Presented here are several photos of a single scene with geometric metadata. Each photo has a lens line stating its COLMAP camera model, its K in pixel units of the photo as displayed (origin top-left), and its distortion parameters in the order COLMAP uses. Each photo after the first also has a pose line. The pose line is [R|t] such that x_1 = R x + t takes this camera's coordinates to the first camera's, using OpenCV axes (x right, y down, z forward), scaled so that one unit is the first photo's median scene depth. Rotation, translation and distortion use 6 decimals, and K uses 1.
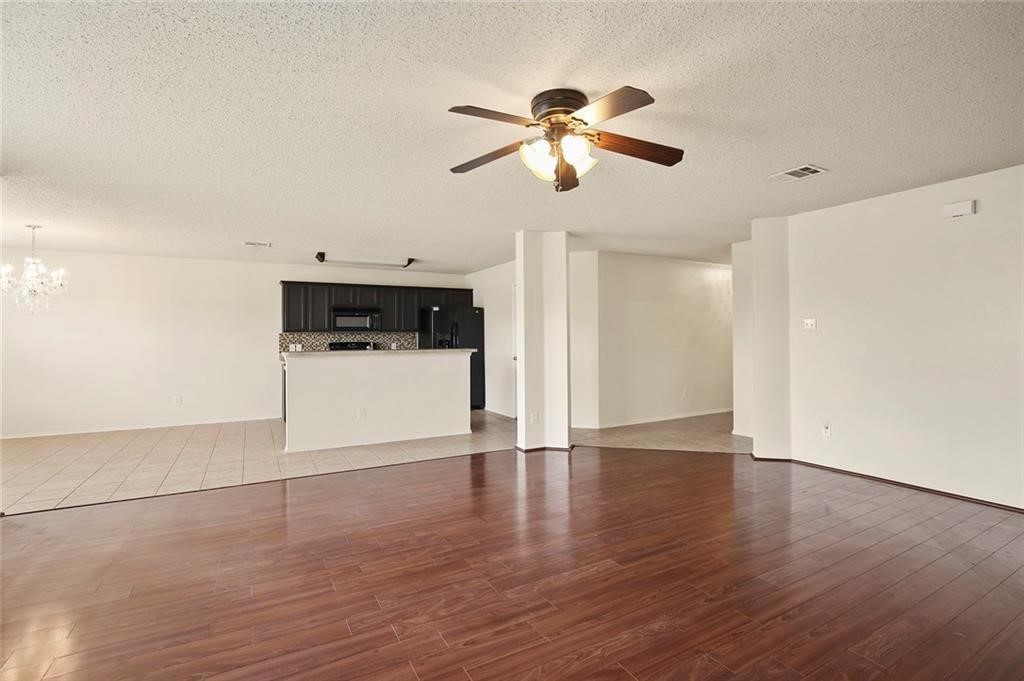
lens RADIAL K [[468.9, 0, 500.9], [0, 468.9, 342.9], [0, 0, 1]] dist [-0.001724, -0.000174]
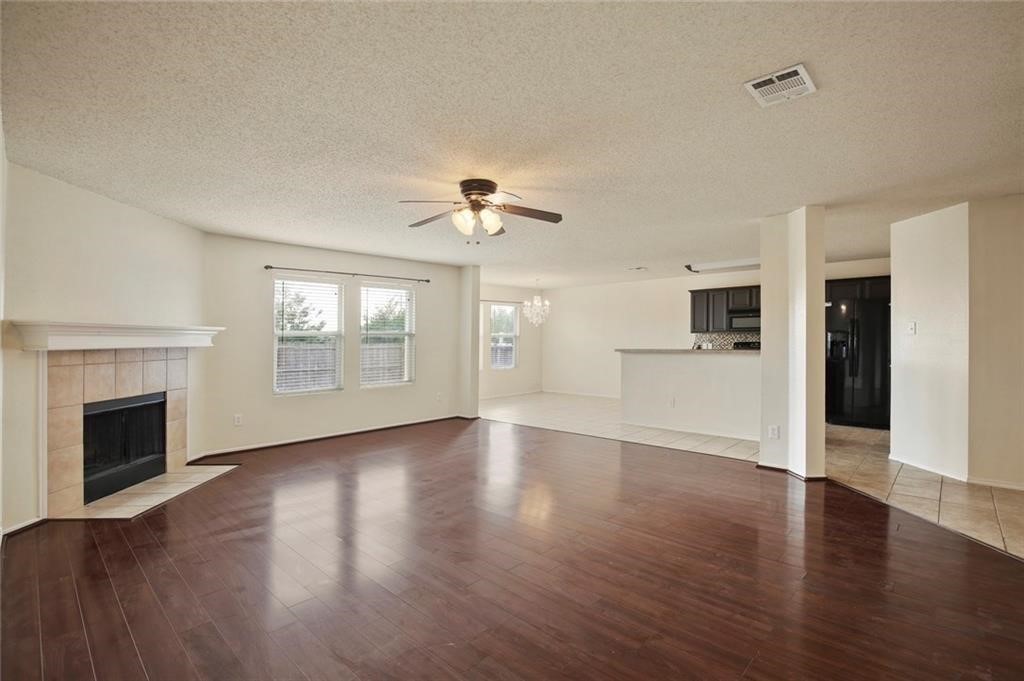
lens RADIAL K [[468.9, 0, 515.0], [0, 468.9, 338.9], [0, 0, 1]] dist [-0.001724, -0.000174]
pose [[0.294839, 0.008628, -0.955508, 0.585283], [-0.015467, 0.999871, 0.004256, -0.005916], [0.955422, 0.013525, 0.294935, 0.238884]]
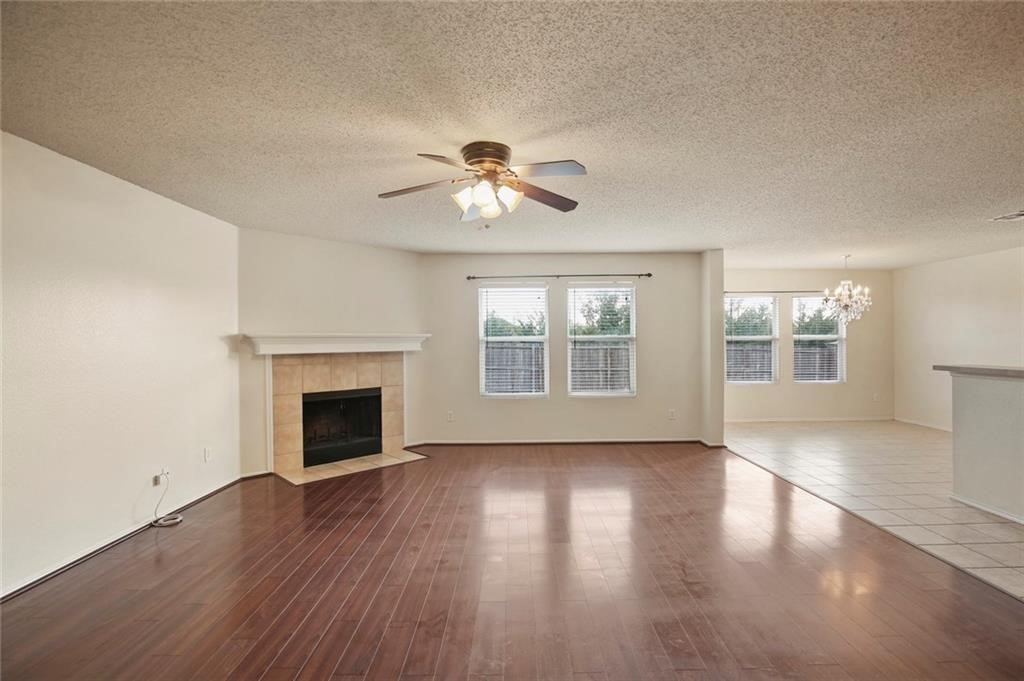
lens RADIAL K [[468.9, 0, 519.8], [0, 468.9, 341.0], [0, 0, 1]] dist [-0.001724, -0.000174]
pose [[-0.472889, 0.015536, -0.880985, 0.405344], [-0.005640, 0.999771, 0.020659, -0.021663], [0.881104, 0.014738, -0.472693, 0.586241]]
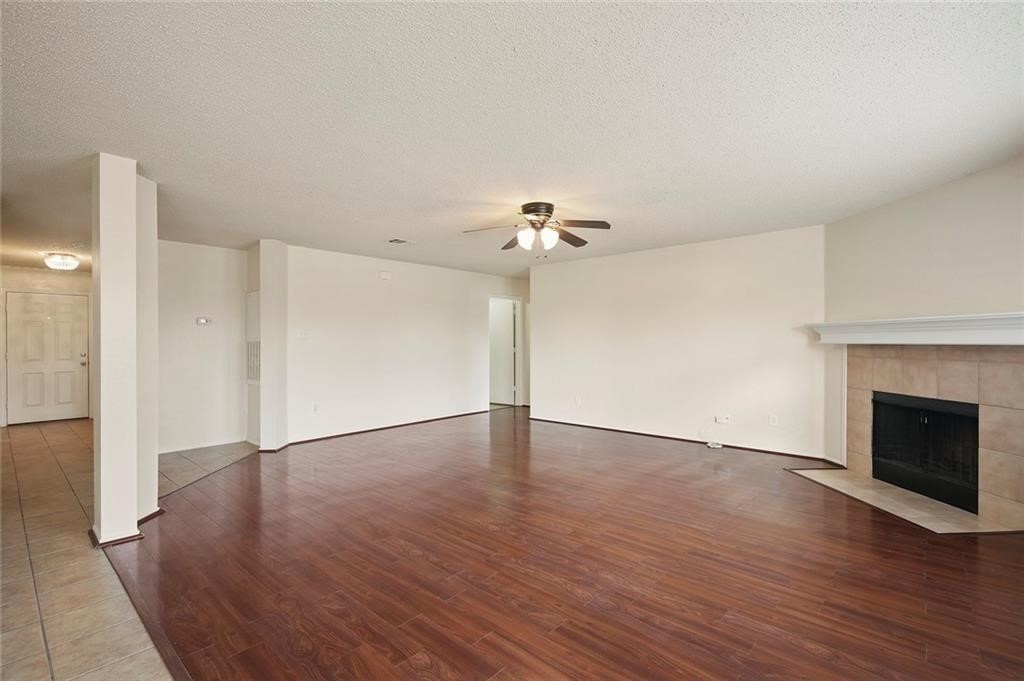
lens RADIAL K [[468.9, 0, 532.8], [0, 468.9, 341.9], [0, 0, 1]] dist [-0.001724, -0.000174]
pose [[-0.369654, 0.012069, 0.929091, -0.533516], [0.026721, 0.999640, -0.002354, 0.002351], [-0.928785, 0.023956, -0.369843, 0.593828]]
